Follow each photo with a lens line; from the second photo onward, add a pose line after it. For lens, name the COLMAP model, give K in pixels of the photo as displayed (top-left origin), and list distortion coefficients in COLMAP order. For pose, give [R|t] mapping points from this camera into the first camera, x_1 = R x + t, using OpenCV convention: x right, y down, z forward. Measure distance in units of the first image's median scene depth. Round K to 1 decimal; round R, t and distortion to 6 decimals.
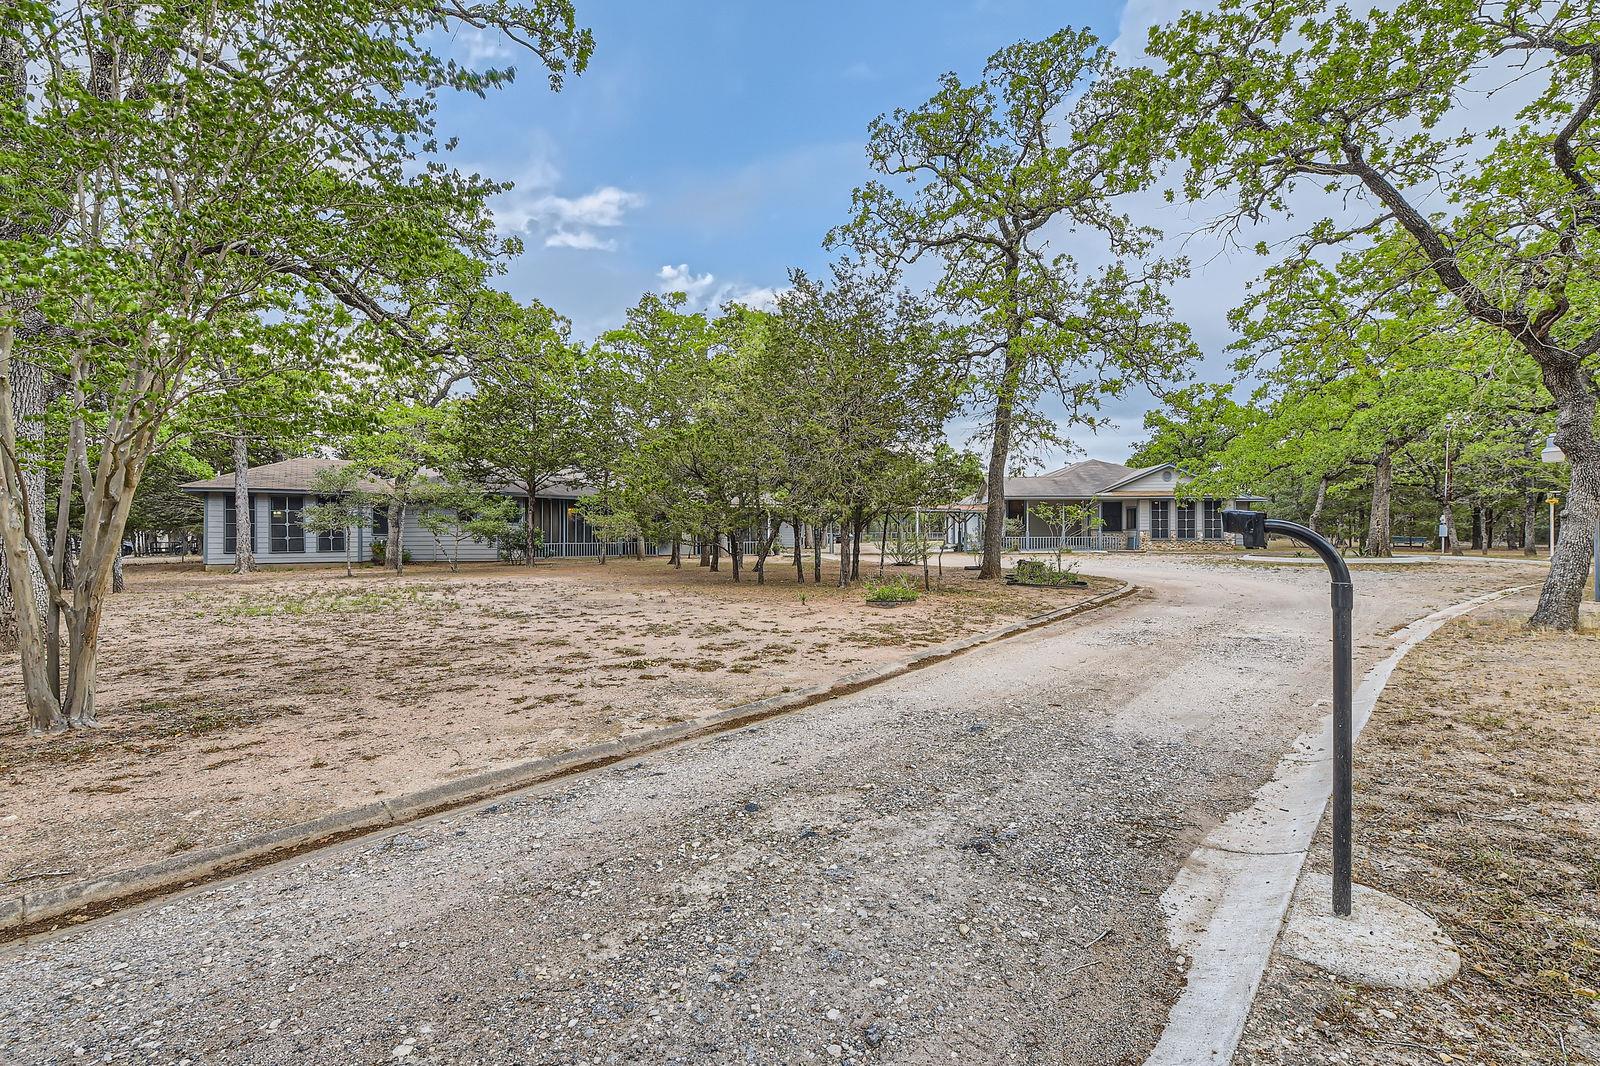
lens RADIAL K [[657.8, 0, 796.8], [0, 657.8, 540.1], [0, 0, 1]] dist [0.001383, 0.000115]
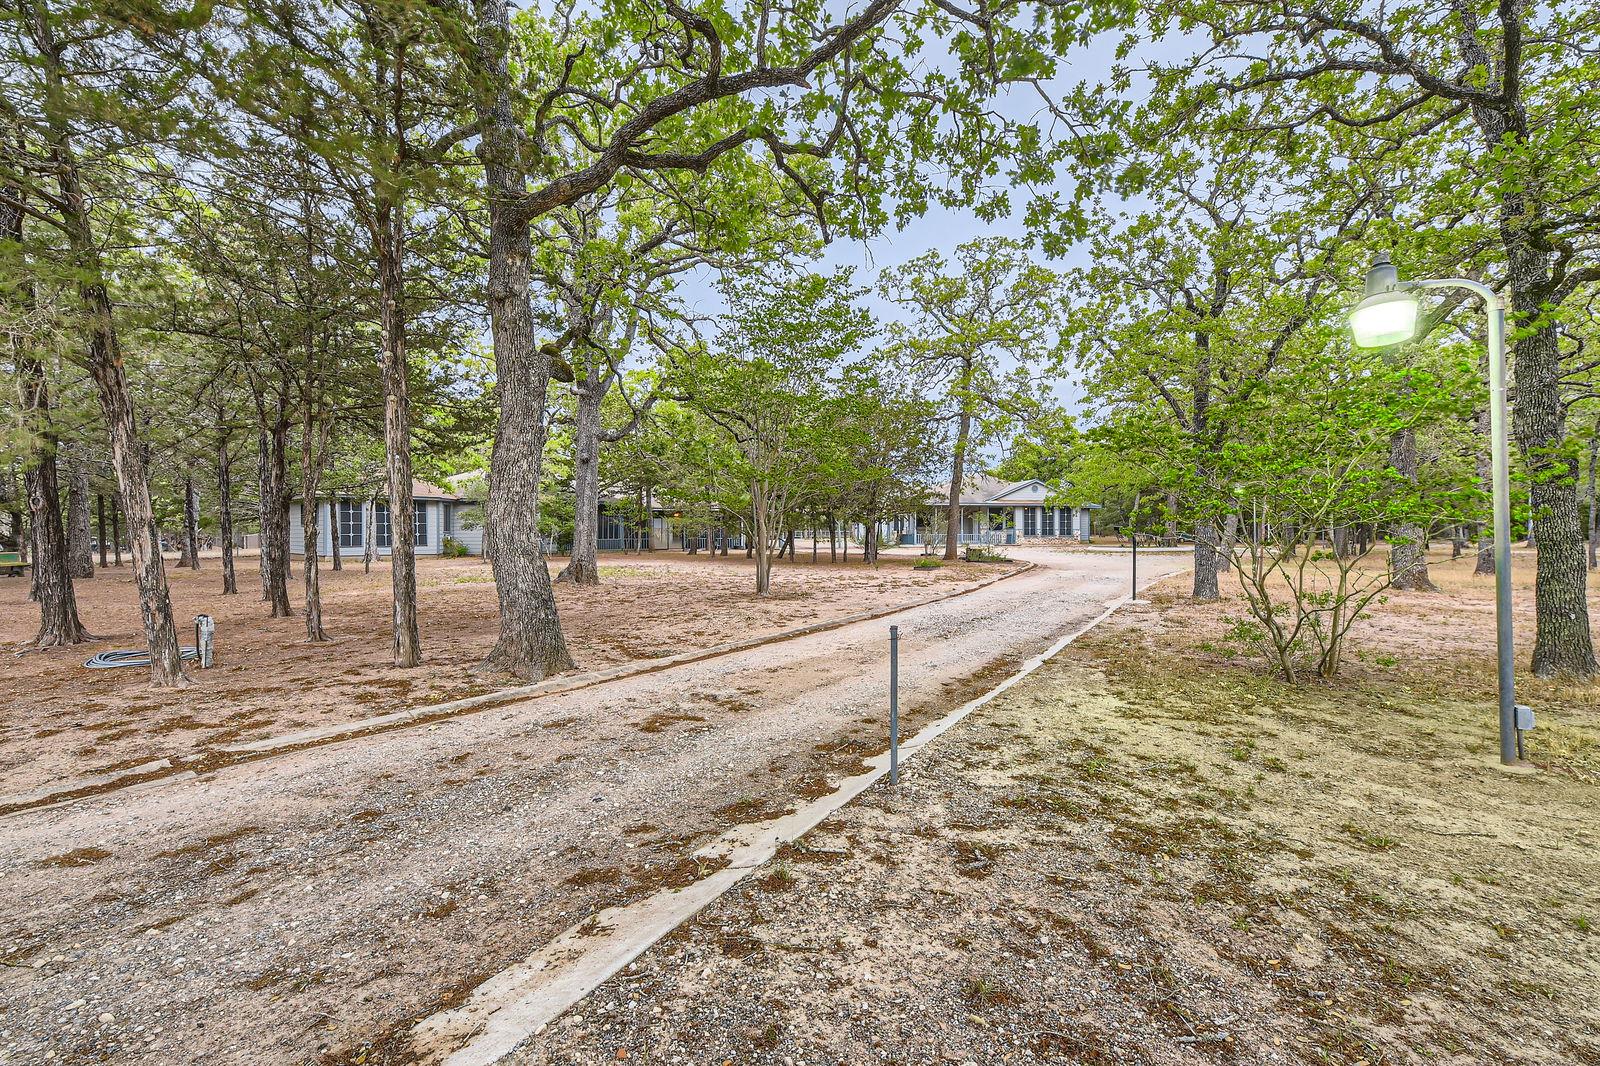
lens RADIAL K [[700.3, 0, 800.0], [0, 700.3, 533.0], [0, 0, 1]] dist [0.001956, 0.000267]
pose [[0.976533, 0.001268, 0.215366, -0.223944], [0.000209, 0.999977, -0.006836, 0.002667], [-0.215369, 0.006720, 0.976510, -0.300718]]
